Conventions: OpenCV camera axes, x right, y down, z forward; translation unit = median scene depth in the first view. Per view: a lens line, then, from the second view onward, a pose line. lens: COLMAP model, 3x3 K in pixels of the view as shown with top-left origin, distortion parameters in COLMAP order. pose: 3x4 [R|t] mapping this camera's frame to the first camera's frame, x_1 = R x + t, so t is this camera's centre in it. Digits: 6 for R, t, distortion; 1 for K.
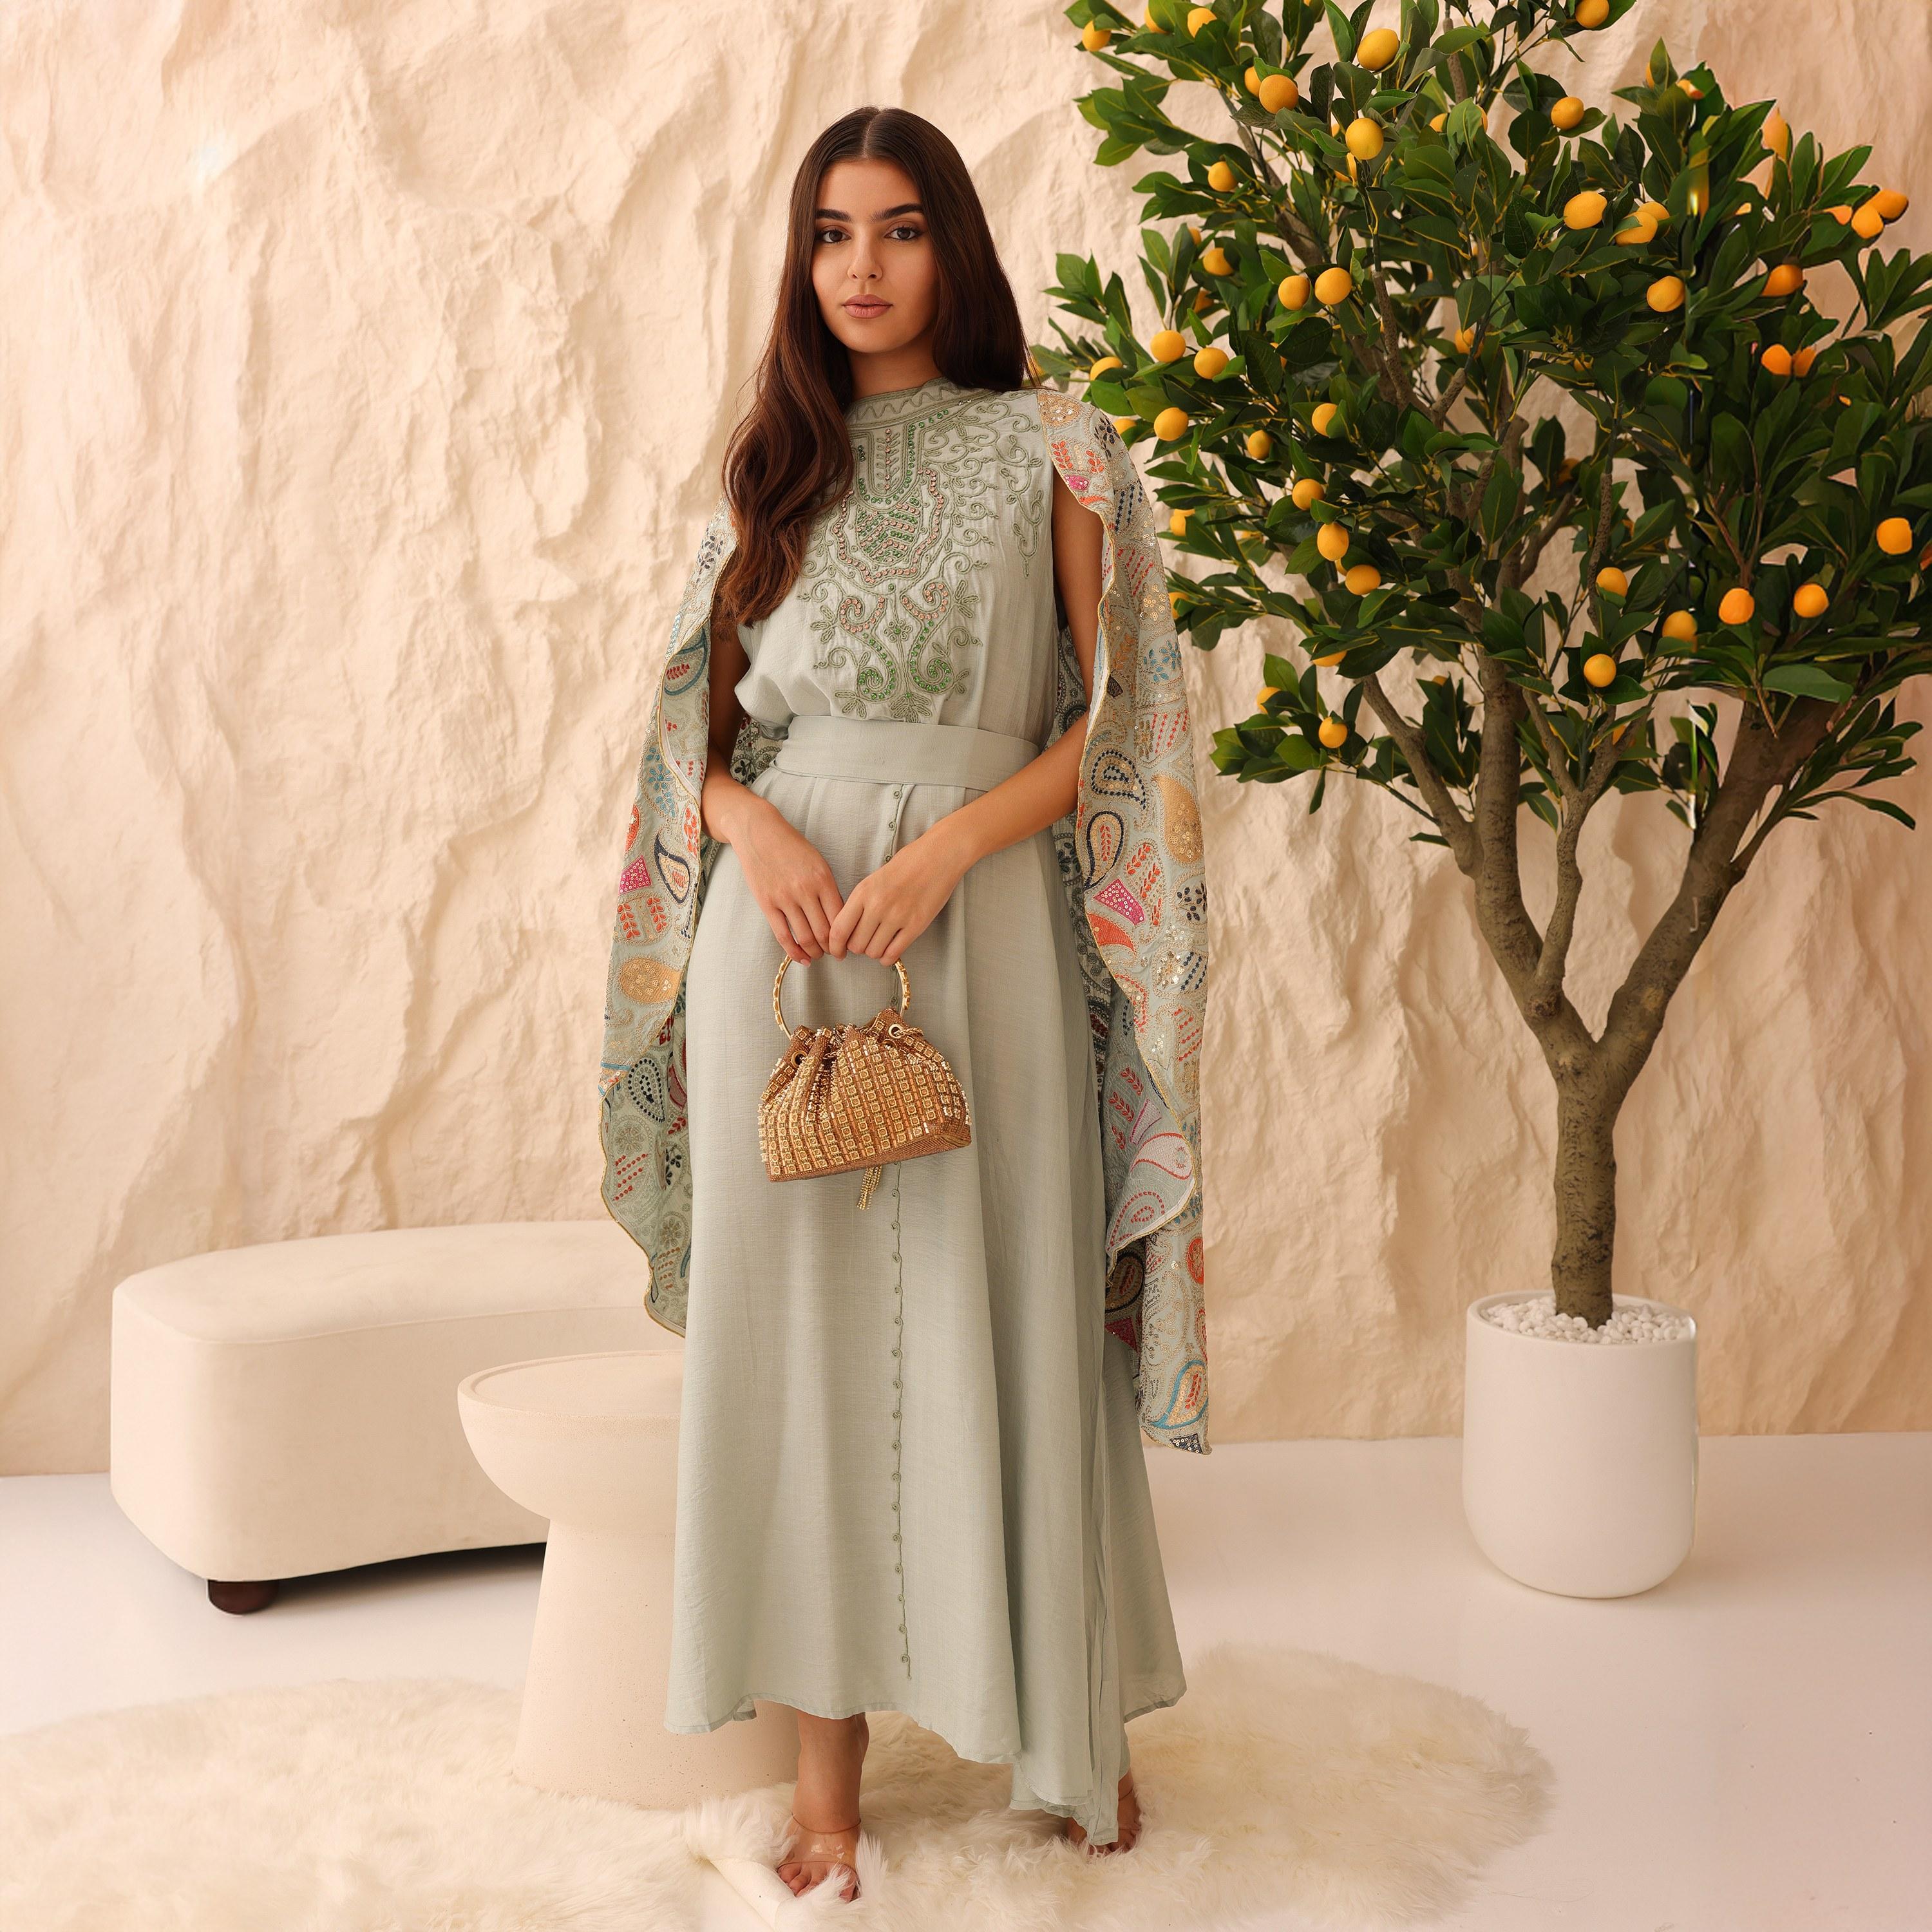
lens RADIAL K [[2059.5, 0, 965.9], [0, 2059.5, 964.5], [0, 0, 1]] dist [-0.016899, 0.000000]
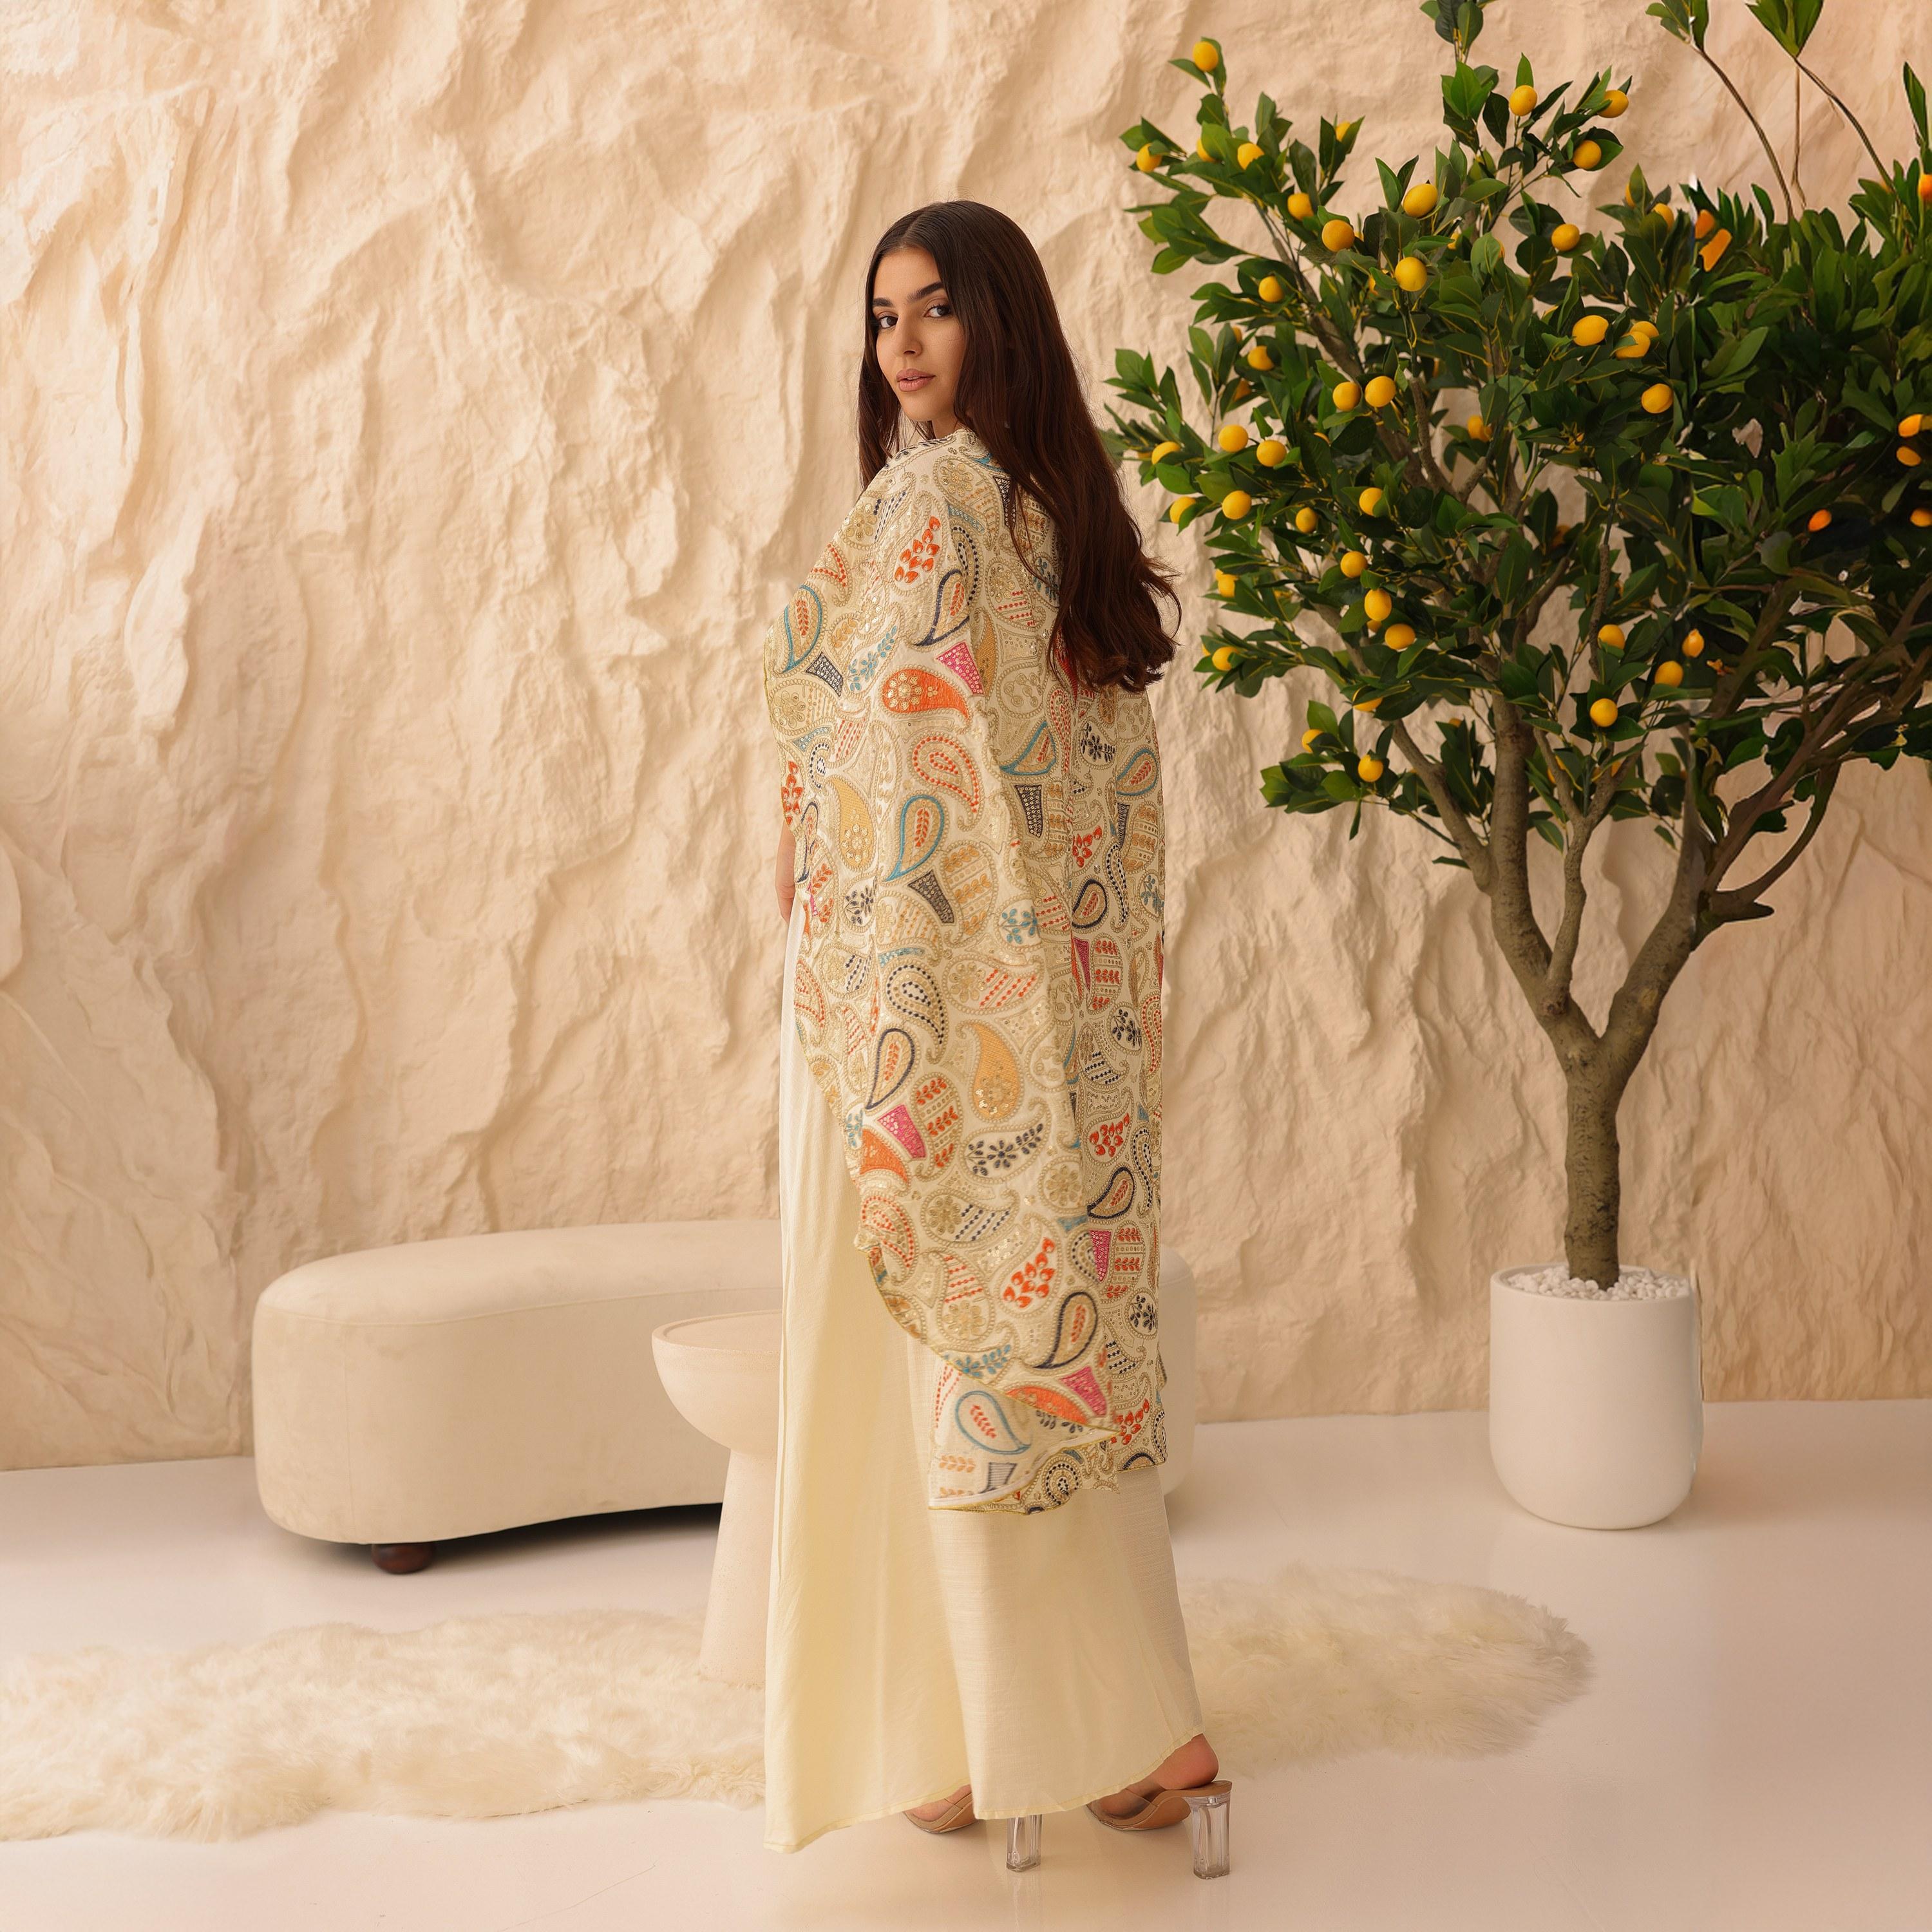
lens RADIAL K [[2239.1, 0, 966.5], [0, 2239.1, 968.3], [0, 0, 1]] dist [0.001123, 0.000000]
pose [[0.998607, -0.012282, 0.051318, -0.093982], [0.013770, 0.999492, -0.028735, 0.026547], [-0.050939, 0.029402, 0.998269, -0.194593]]
